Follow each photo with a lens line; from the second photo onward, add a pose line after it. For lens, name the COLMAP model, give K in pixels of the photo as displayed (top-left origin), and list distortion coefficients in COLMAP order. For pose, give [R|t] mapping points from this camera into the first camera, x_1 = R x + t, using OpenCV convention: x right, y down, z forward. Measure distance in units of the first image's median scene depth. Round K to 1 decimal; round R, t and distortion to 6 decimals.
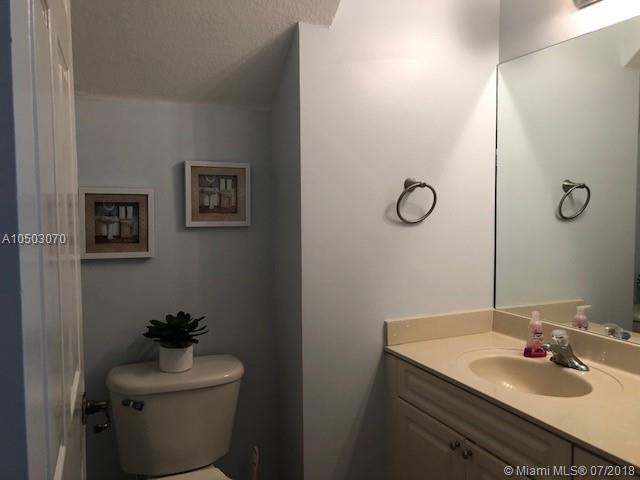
lens RADIAL K [[514.3, 0, 321.0], [0, 514.3, 238.7], [0, 0, 1]] dist [0.007153, -0.046114]
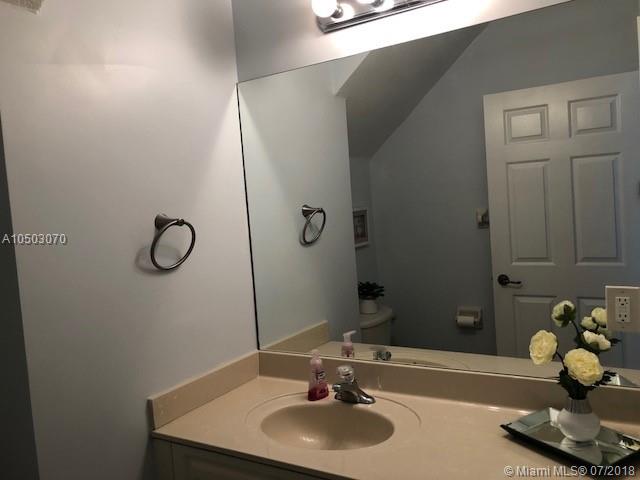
lens RADIAL K [[514.3, 0, 319.4], [0, 514.3, 240.0], [0, 0, 1]] dist [0.007153, -0.046114]
pose [[0.809037, -0.084500, 0.581651, -0.101563], [0.098979, 0.995066, 0.006887, -0.061484], [-0.579363, 0.051999, 0.813409, 0.212064]]
